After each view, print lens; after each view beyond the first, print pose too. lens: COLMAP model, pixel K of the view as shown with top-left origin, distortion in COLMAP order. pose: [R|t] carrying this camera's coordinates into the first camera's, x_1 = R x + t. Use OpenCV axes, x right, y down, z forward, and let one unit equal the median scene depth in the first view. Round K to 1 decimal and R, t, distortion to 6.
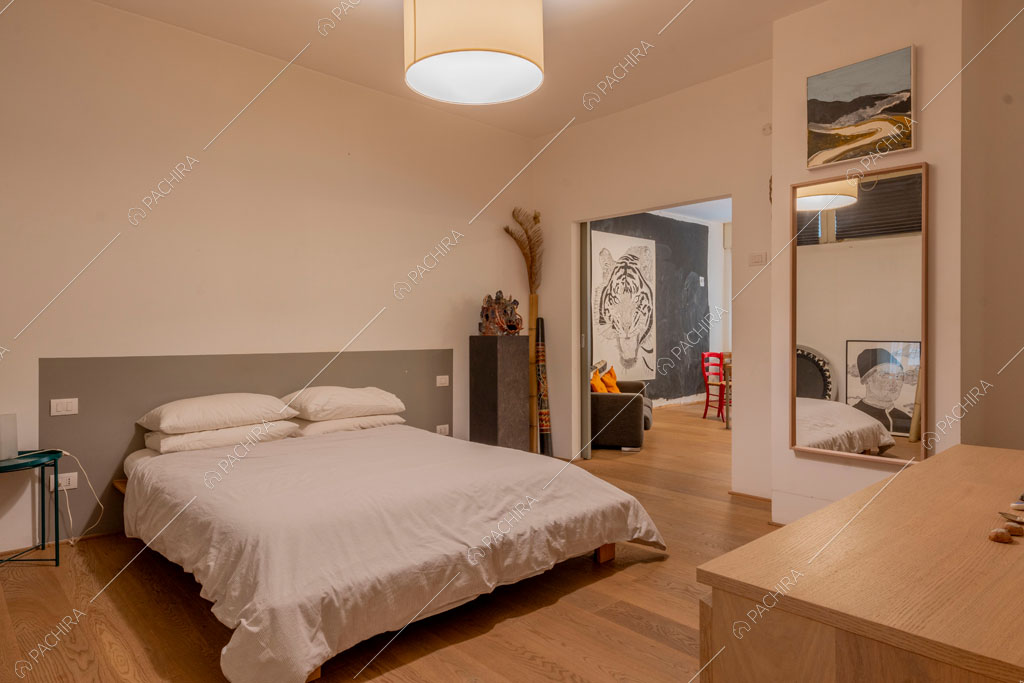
lens RADIAL K [[631.7, 0, 512.0], [0, 631.7, 341.5], [0, 0, 1]] dist [0.020679, -0.000253]
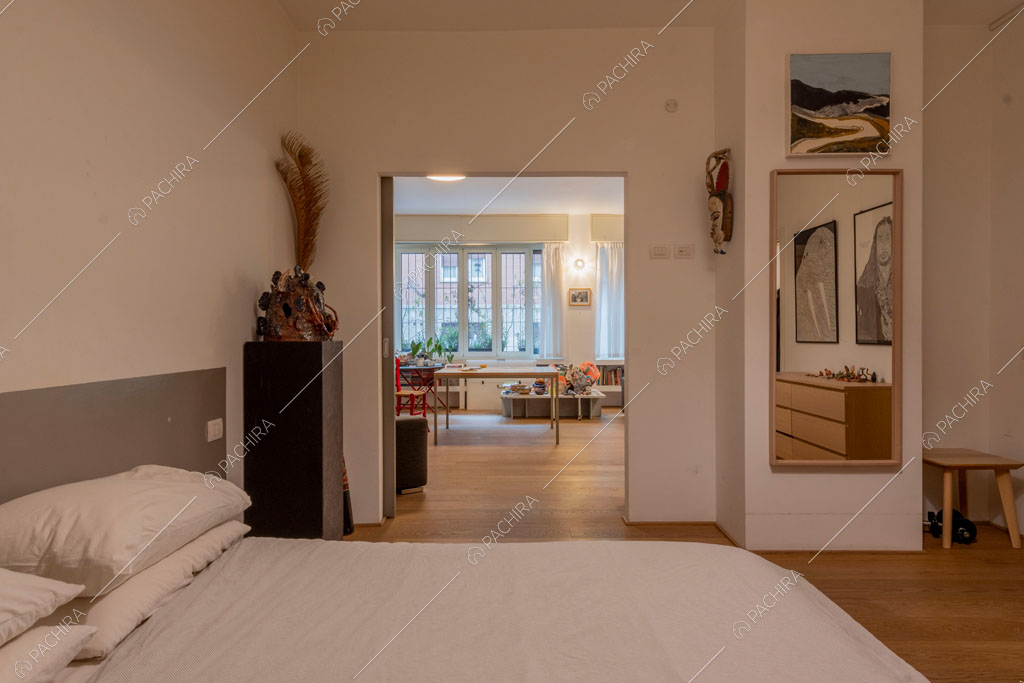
lens RADIAL K [[631.7, 0, 512.0], [0, 631.7, 341.5], [0, 0, 1]] dist [0.020679, -0.000253]
pose [[0.677505, -0.010891, 0.735437, -0.498190], [0.013908, 0.999901, 0.001995, -0.012190], [-0.735386, 0.008877, 0.677590, 0.705515]]
